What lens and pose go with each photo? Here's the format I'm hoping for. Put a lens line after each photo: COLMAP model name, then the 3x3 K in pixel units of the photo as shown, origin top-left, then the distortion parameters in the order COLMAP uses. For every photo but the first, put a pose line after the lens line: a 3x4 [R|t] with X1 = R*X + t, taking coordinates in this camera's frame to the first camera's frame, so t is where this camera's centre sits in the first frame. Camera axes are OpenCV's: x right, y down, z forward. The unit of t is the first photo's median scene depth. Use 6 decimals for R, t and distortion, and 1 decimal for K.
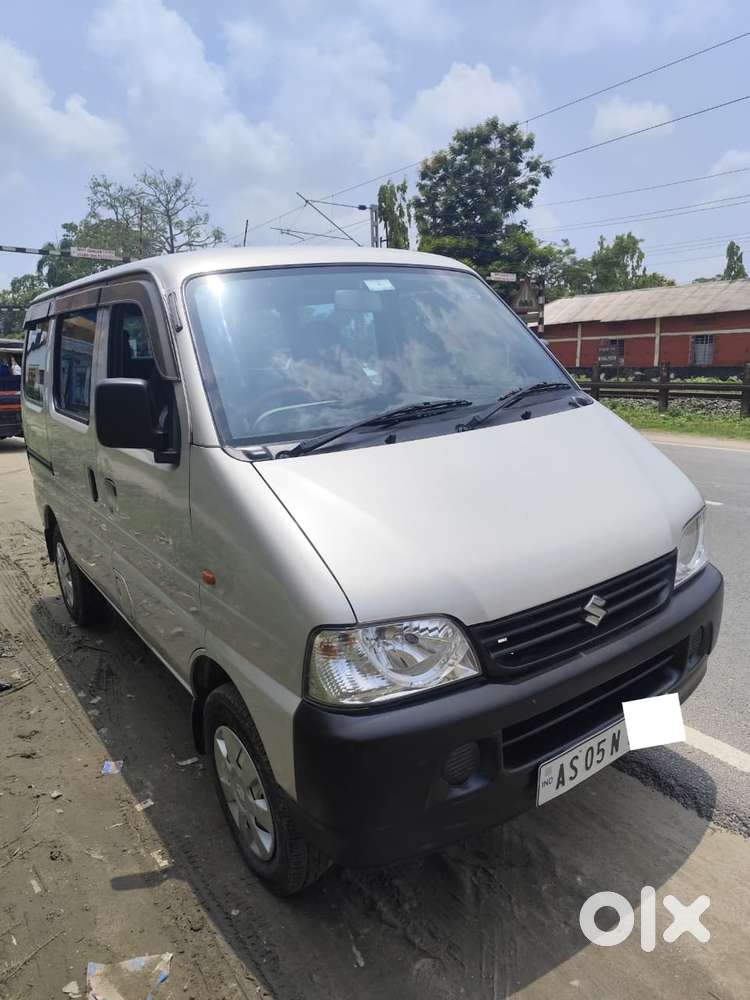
lens RADIAL K [[687.1, 0, 386.5], [0, 687.1, 504.2], [0, 0, 1]] dist [0.026865, -0.030029]
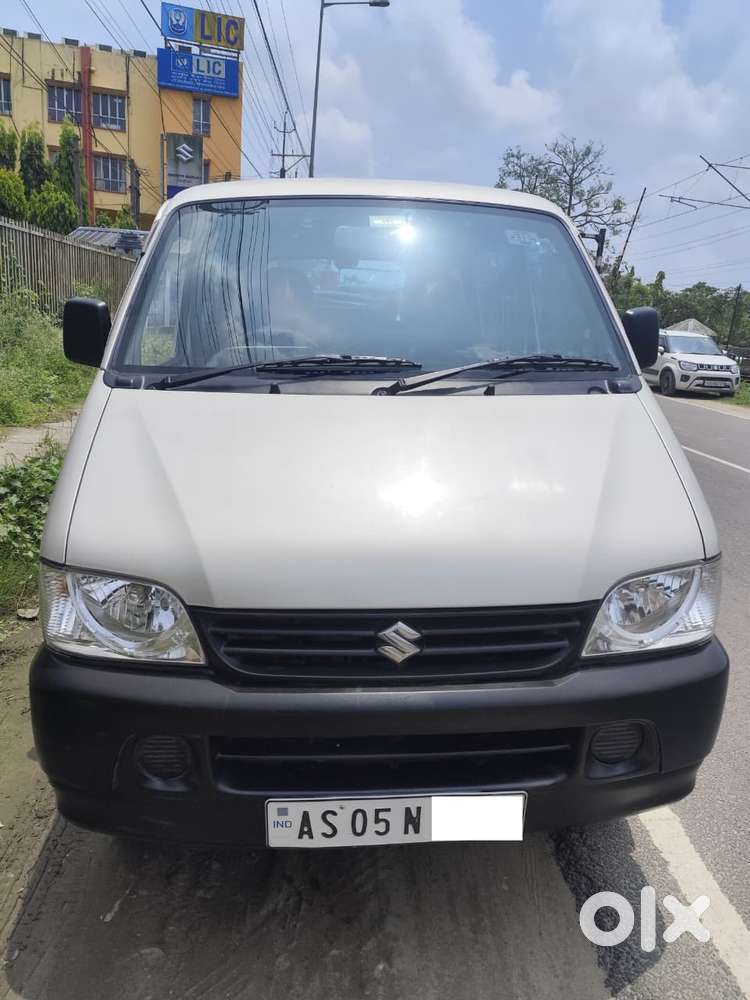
lens RADIAL K [[687.1, 0, 377.4], [0, 687.1, 498.5], [0, 0, 1]] dist [0.026865, -0.030029]
pose [[0.853703, 0.208990, -0.476985, 0.519321], [-0.195137, 0.977583, 0.079071, -0.048321], [0.482818, 0.025574, 0.875347, 0.270046]]
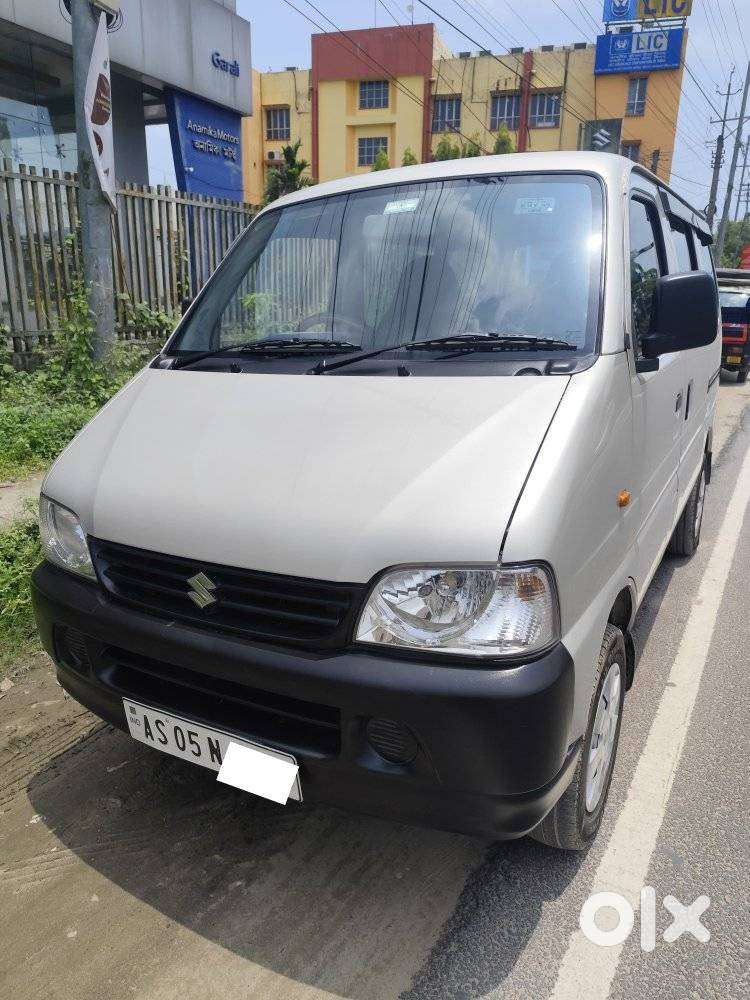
lens RADIAL K [[687.1, 0, 383.8], [0, 687.1, 500.0], [0, 0, 1]] dist [0.026865, -0.030029]
pose [[0.432691, 0.289416, -0.853825, 0.940543], [-0.213809, 0.952994, 0.214679, -0.160066], [0.875822, 0.089666, 0.474232, 0.661984]]
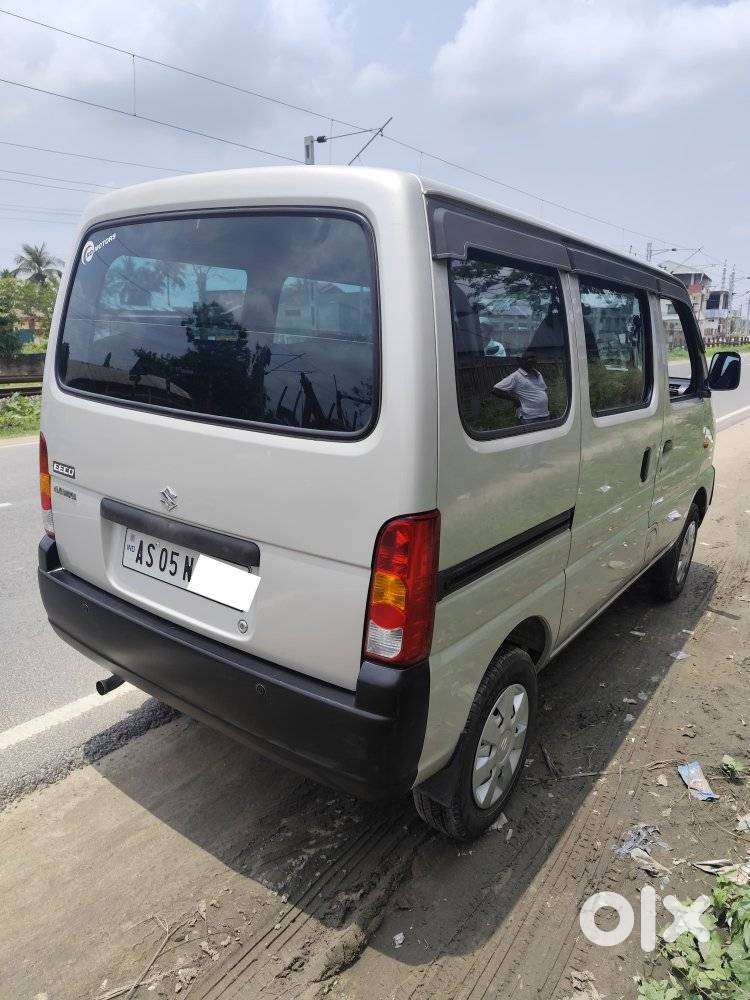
lens RADIAL K [[687.1, 0, 376.0], [0, 687.1, 506.3], [0, 0, 1]] dist [0.026865, -0.030029]
pose [[-0.329534, -0.194131, 0.923970, -1.729449], [0.205410, 0.940450, 0.270853, -0.457554], [-0.921528, 0.279048, -0.270034, 2.294192]]
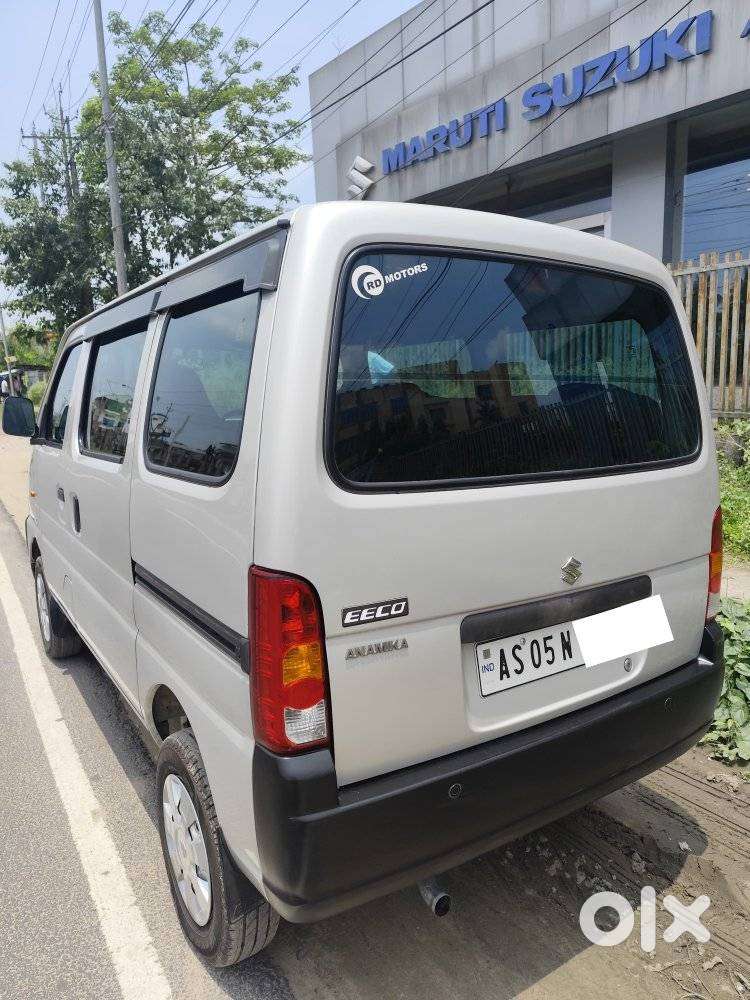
lens RADIAL K [[687.1, 0, 374.4], [0, 687.1, 499.4], [0, 0, 1]] dist [0.026865, -0.030029]
pose [[-0.997104, 0.066505, 0.036876, -0.611737], [0.075513, 0.923180, 0.376878, -0.675251], [-0.008978, 0.378571, -0.925529, 3.011033]]
